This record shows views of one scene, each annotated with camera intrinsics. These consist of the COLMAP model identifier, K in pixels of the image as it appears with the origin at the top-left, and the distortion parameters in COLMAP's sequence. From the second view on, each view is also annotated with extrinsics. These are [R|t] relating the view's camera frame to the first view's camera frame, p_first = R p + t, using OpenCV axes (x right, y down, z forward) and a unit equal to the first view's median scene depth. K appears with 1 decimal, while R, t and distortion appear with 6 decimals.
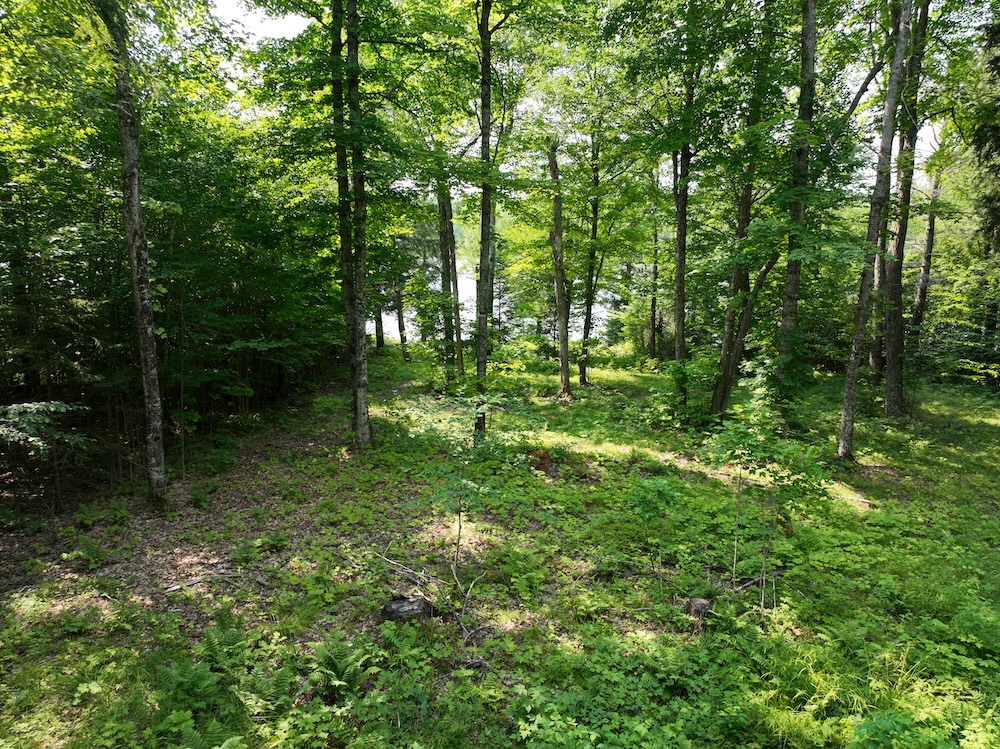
lens RADIAL K [[707.0, 0, 495.1], [0, 707.0, 372.9], [0, 0, 1]] dist [-0.004780, 0.024876]
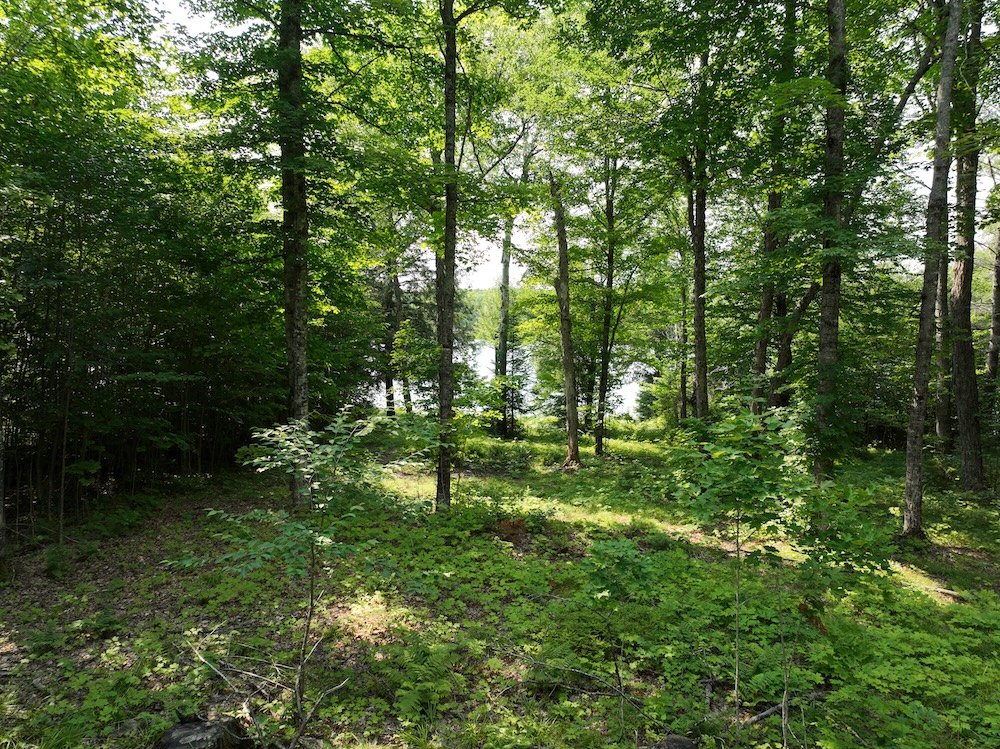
lens RADIAL K [[707.0, 0, 495.1], [0, 707.0, 372.9], [0, 0, 1]] dist [-0.004780, 0.024876]
pose [[0.997871, 0.005353, -0.064993, 0.100002], [-0.013374, 0.992241, -0.123608, 0.050426], [0.063827, 0.124214, 0.990200, 0.206260]]
